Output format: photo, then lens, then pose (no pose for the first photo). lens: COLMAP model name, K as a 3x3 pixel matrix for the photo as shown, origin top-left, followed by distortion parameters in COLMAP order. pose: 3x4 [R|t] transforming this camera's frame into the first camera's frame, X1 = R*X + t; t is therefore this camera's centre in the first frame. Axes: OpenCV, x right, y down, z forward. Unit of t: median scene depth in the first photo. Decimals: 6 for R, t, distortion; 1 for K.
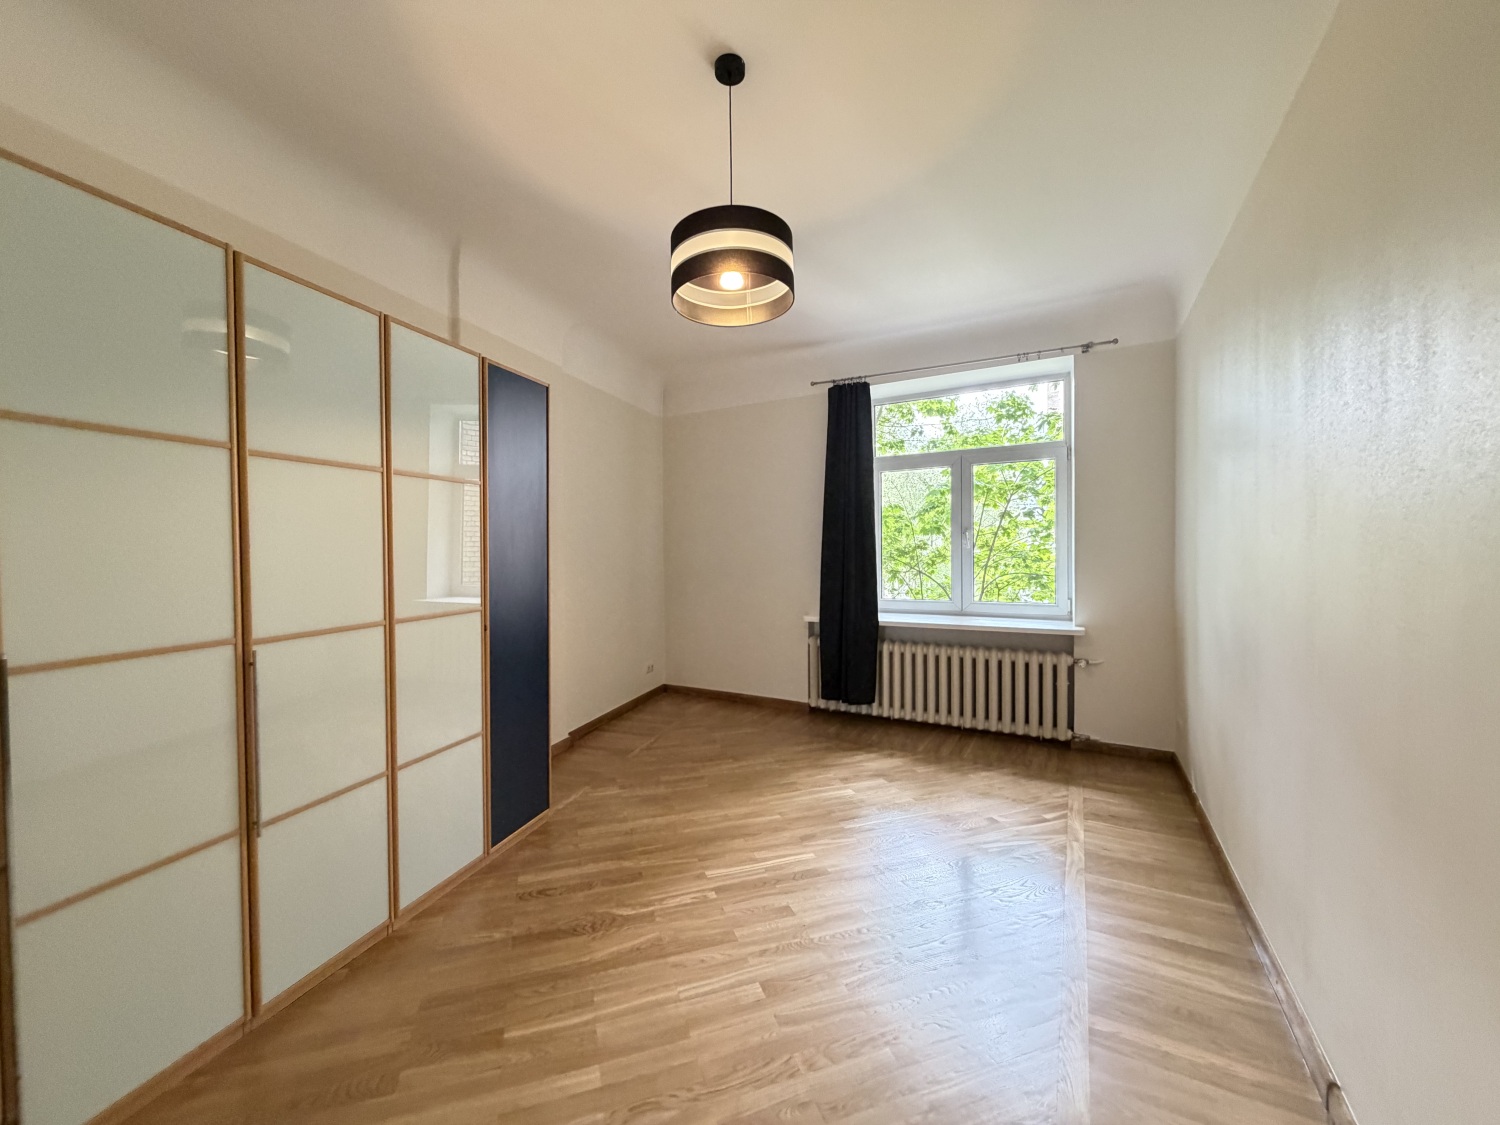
lens RADIAL K [[599.0, 0, 750.0], [0, 599.0, 562.5], [0, 0, 1]] dist [0.000008, 0.000159]
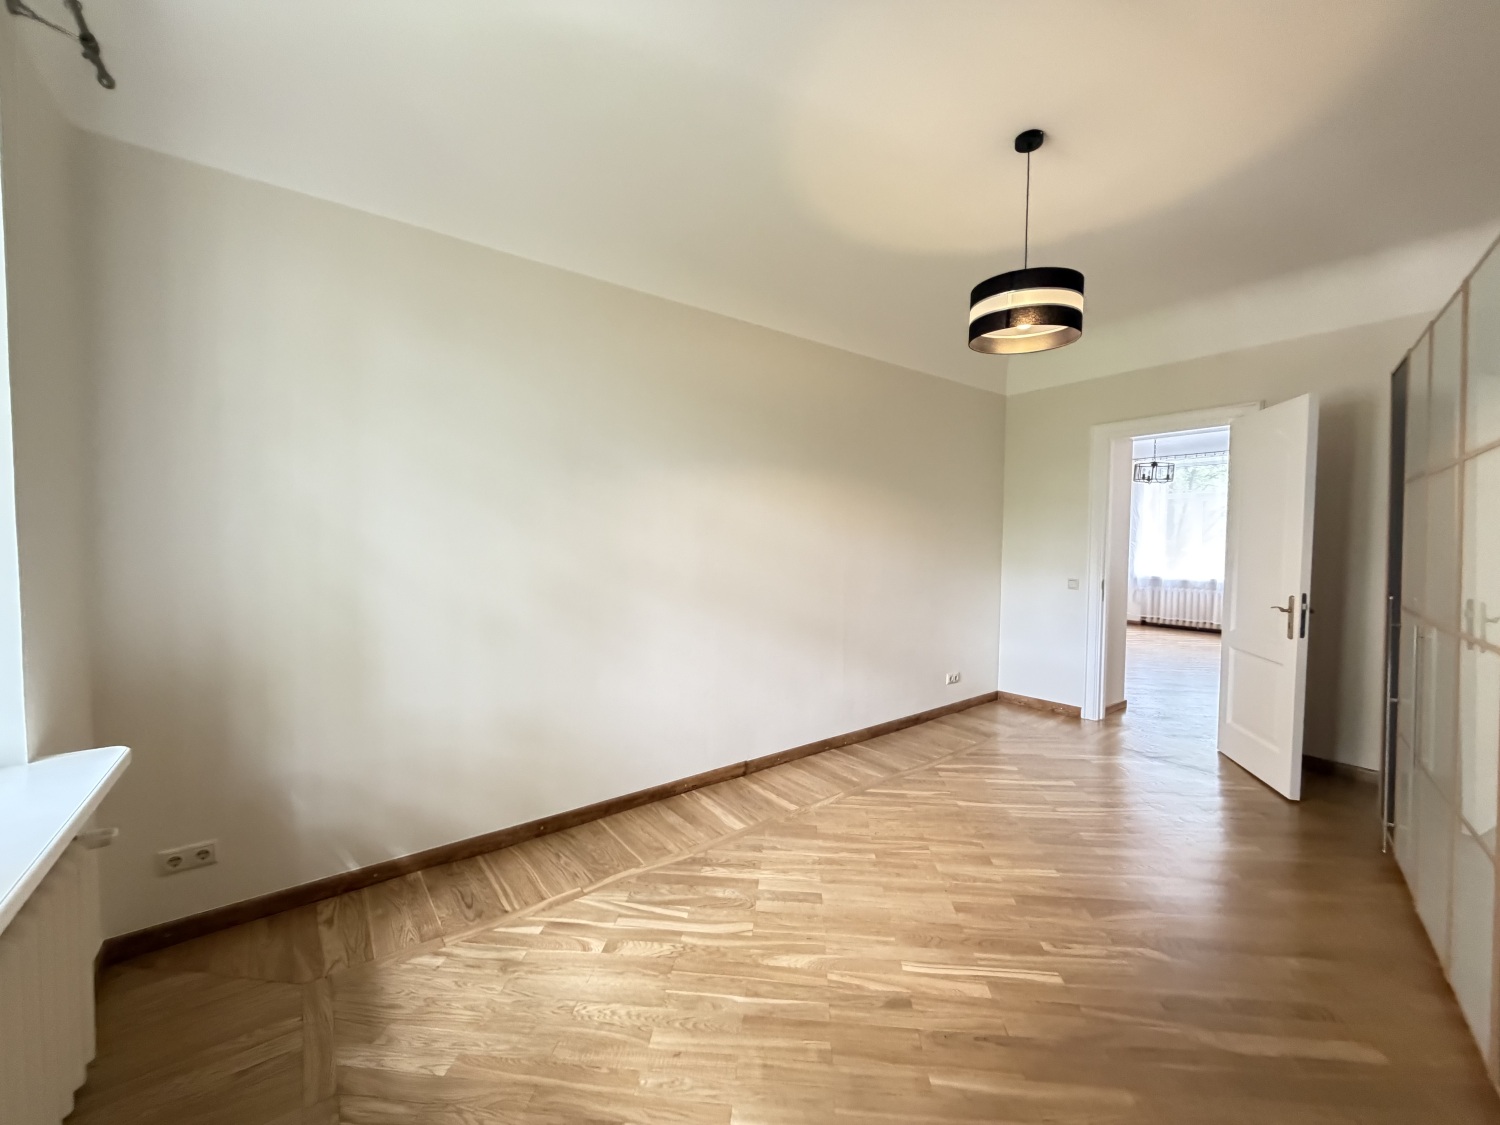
lens RADIAL K [[599.0, 0, 750.0], [0, 599.0, 562.5], [0, 0, 1]] dist [0.000008, 0.000159]
pose [[-0.919305, -0.012876, 0.393335, -0.002907], [0.007242, 0.998742, 0.049619, -0.046256], [-0.393479, 0.048463, -0.918055, 1.882476]]
